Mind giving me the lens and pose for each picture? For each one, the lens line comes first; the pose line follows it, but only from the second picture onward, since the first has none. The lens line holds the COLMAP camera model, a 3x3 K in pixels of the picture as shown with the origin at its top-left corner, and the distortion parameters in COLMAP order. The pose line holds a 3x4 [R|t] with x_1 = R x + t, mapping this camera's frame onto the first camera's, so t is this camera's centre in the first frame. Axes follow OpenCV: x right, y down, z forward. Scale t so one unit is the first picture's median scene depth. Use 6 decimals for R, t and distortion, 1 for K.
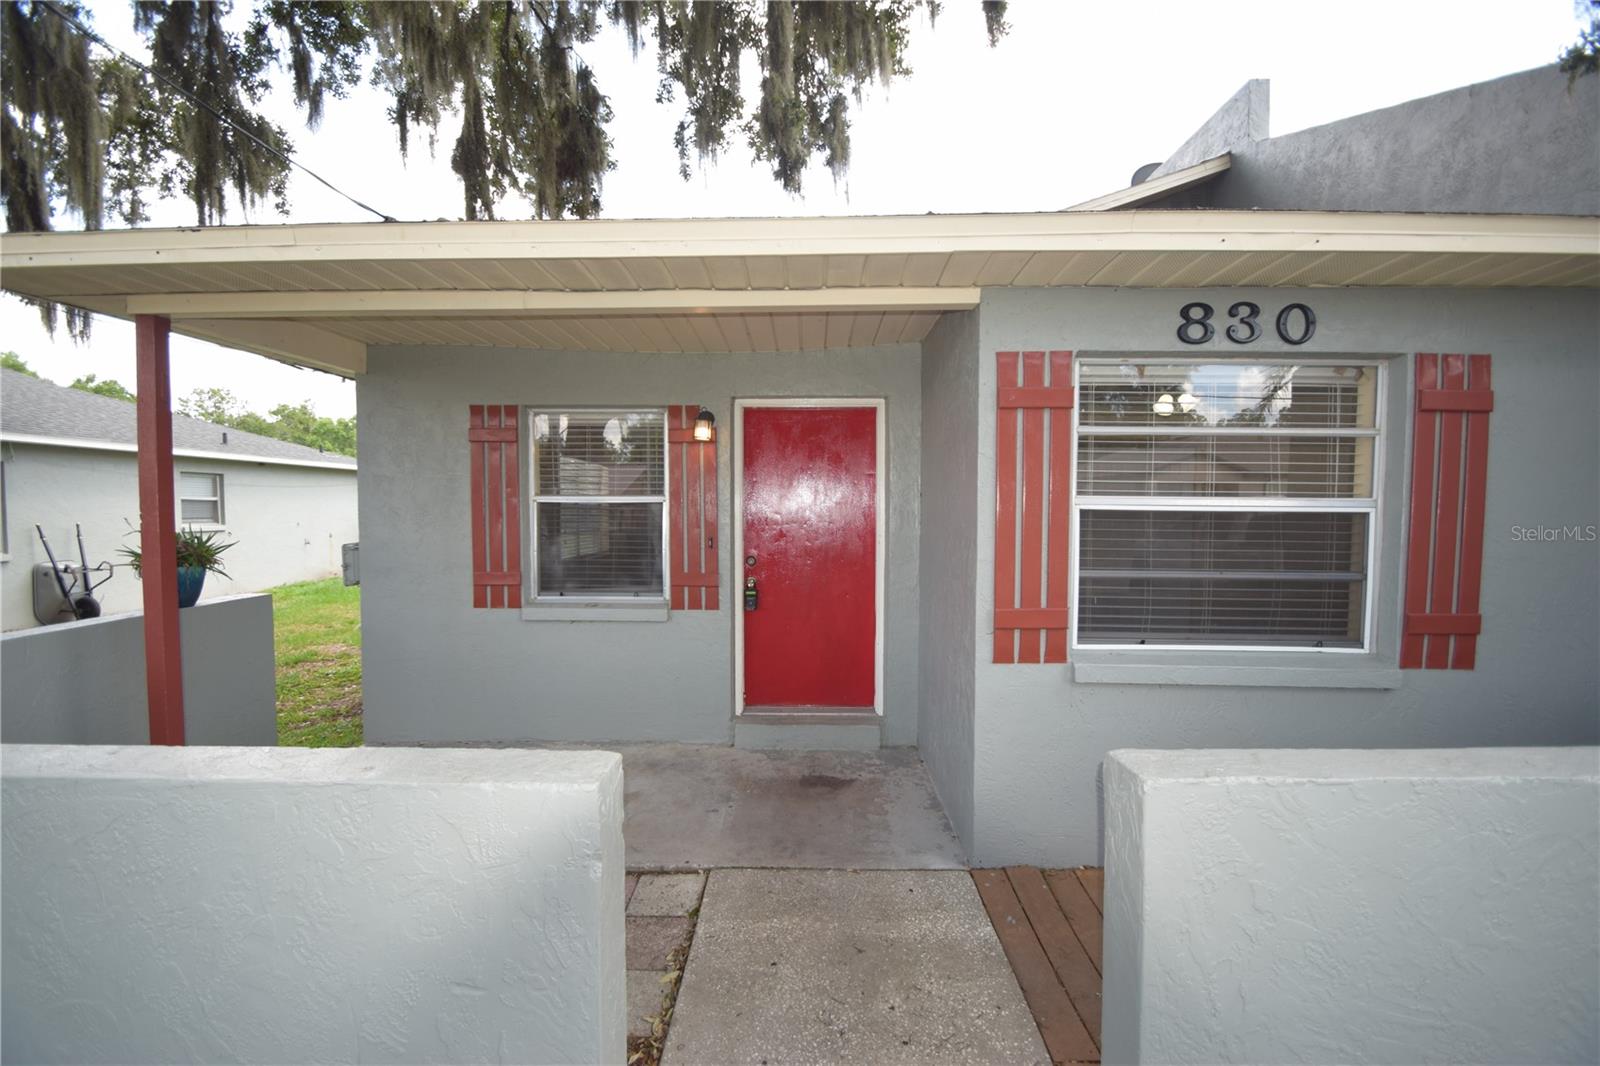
lens RADIAL K [[707.2, 0, 801.7], [0, 707.2, 526.2], [0, 0, 1]] dist [0.006243, -0.009924]
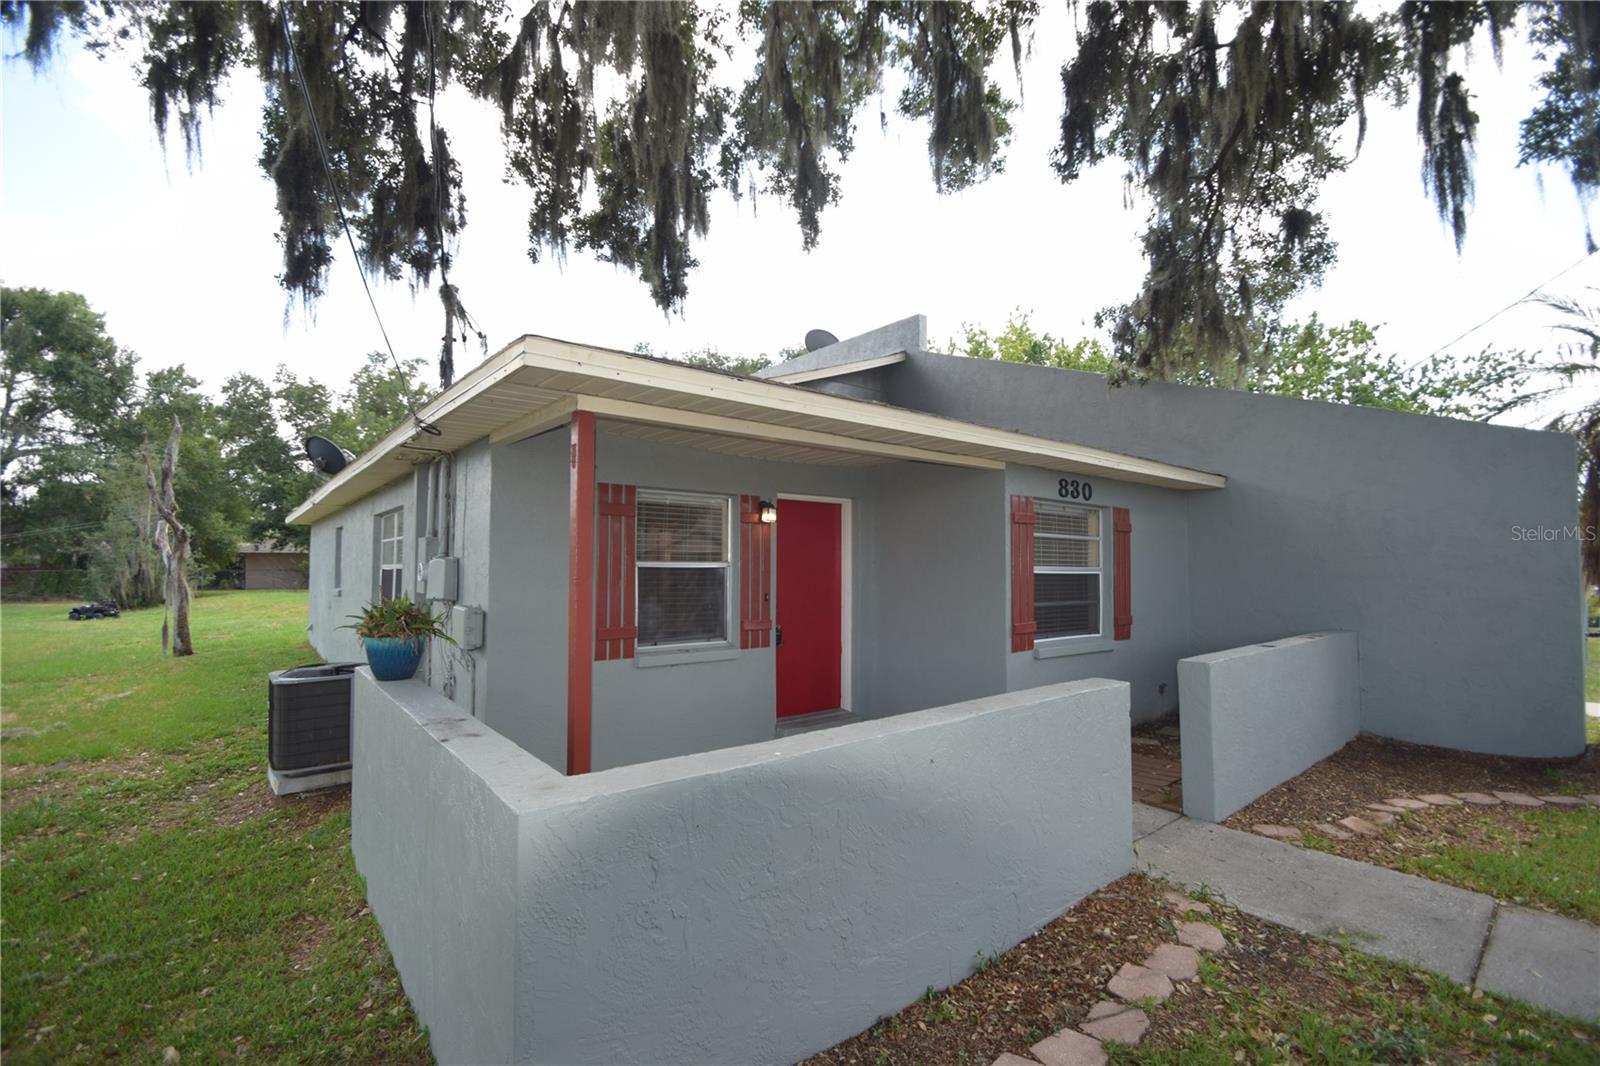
lens RADIAL K [[707.2, 0, 792.2], [0, 707.2, 508.8], [0, 0, 1]] dist [0.006243, -0.009924]
pose [[0.761894, 0.052437, 0.645575, -0.545322], [0.011995, 0.995404, -0.095008, -0.008618], [-0.647591, 0.080129, 0.757764, -0.041725]]
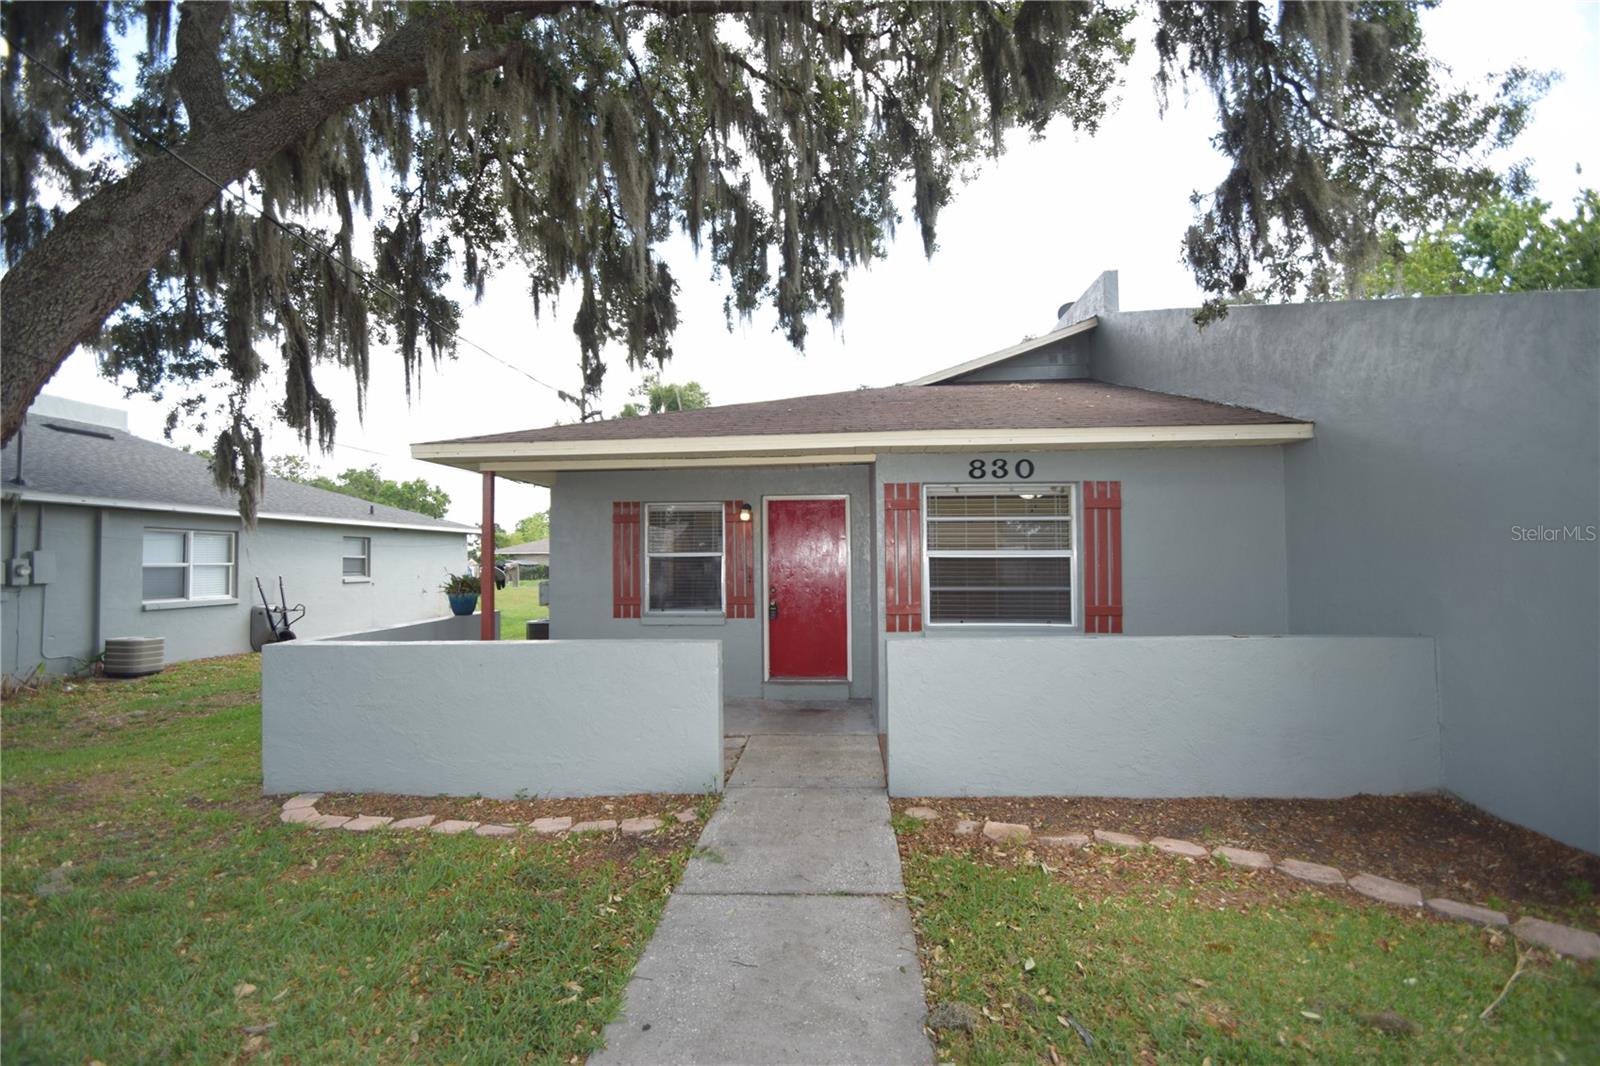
lens RADIAL K [[707.2, 0, 797.9], [0, 707.2, 517.2], [0, 0, 1]] dist [0.006243, -0.009924]
pose [[0.998523, -0.013430, -0.052653, 0.046716], [0.008822, 0.996187, -0.086793, 0.013513], [0.053618, 0.086200, 0.994834, -0.410198]]
